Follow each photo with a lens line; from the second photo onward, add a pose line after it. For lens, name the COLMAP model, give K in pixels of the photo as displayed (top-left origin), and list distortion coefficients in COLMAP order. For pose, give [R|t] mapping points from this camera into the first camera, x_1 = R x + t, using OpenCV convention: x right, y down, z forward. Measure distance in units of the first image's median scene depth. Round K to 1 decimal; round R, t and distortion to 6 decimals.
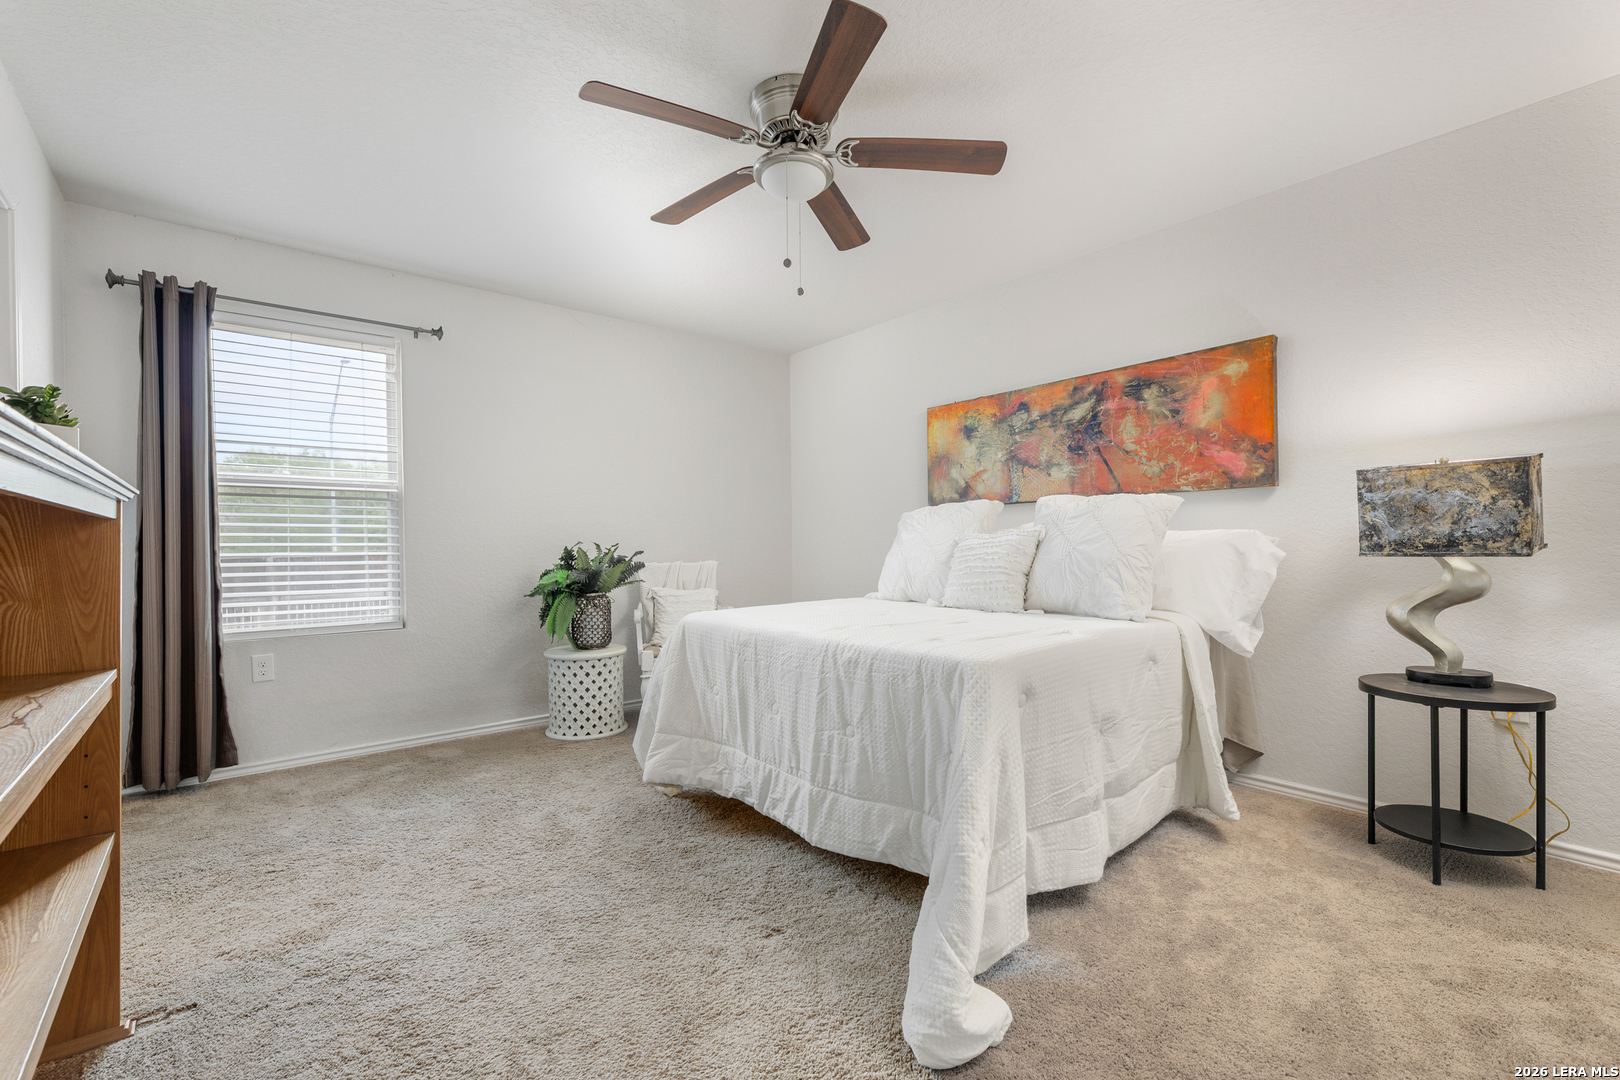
lens RADIAL K [[674.6, 0, 832.5], [0, 674.6, 536.1], [0, 0, 1]] dist [-0.003425, -0.000480]
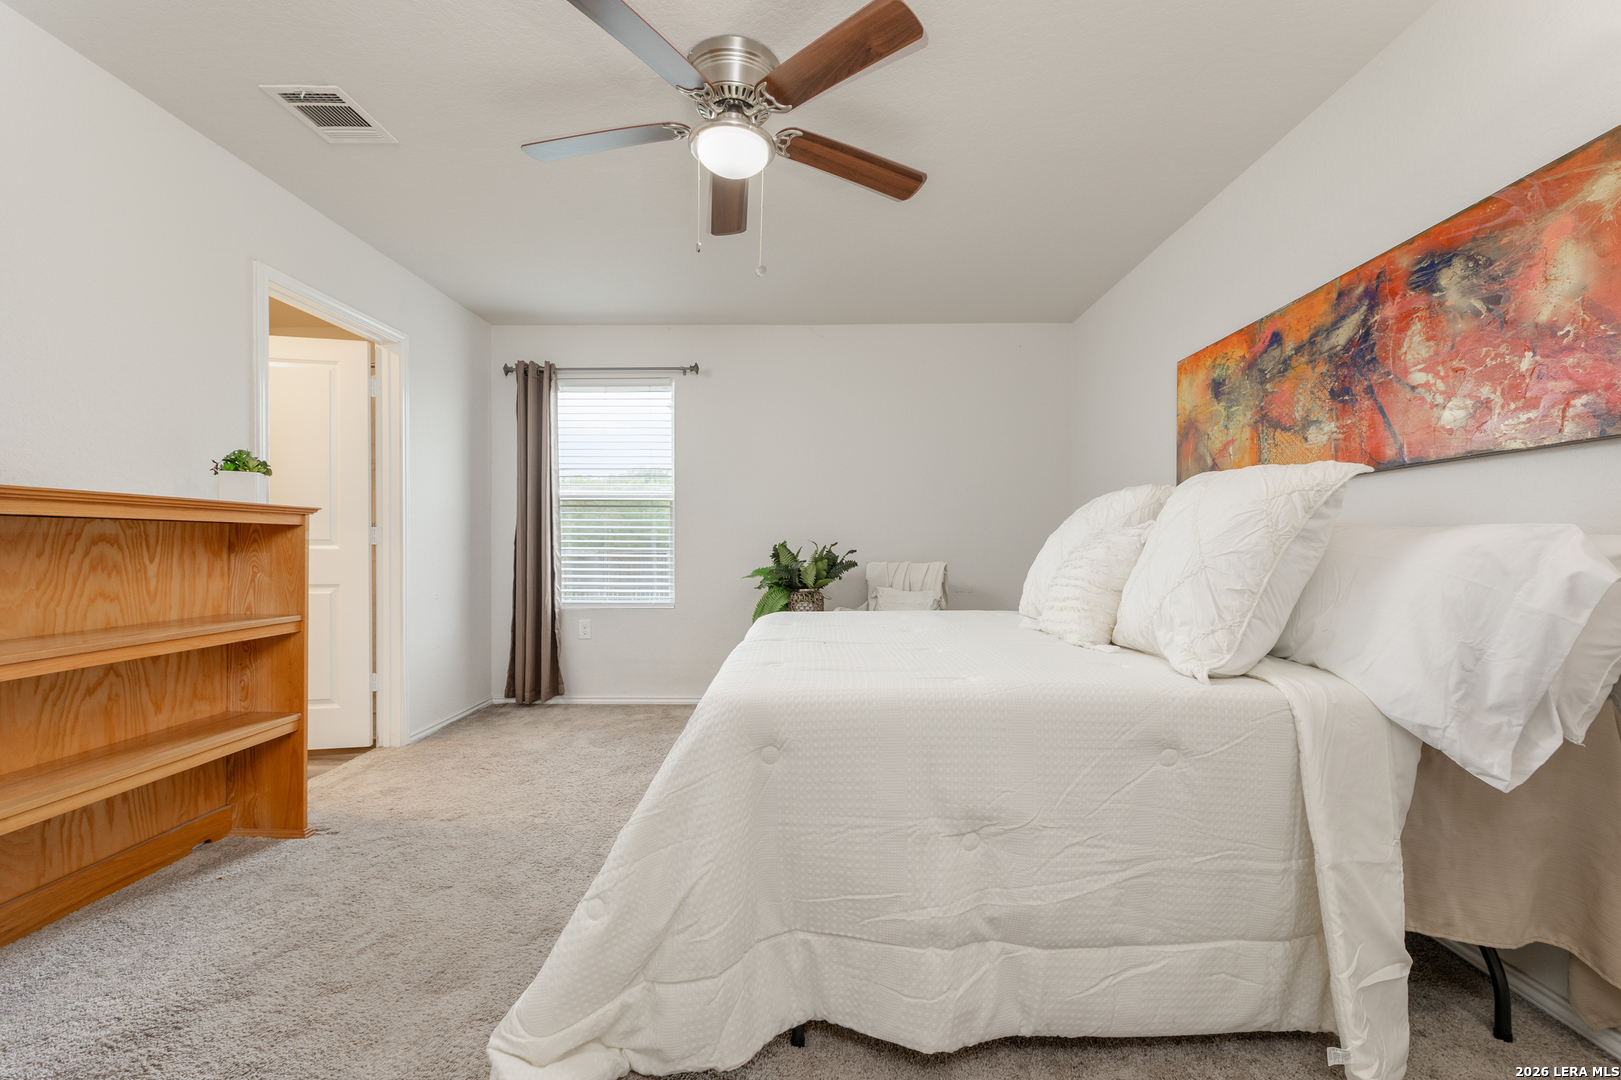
lens RADIAL K [[675.0, 0, 813.4], [0, 675.0, 537.8], [0, 0, 1]] dist [-0.003425, -0.000480]
pose [[0.758150, 0.003130, -0.652072, 0.406403], [-0.000913, 0.999993, 0.003738, -0.000399], [0.652079, -0.002239, 0.758148, 0.231696]]
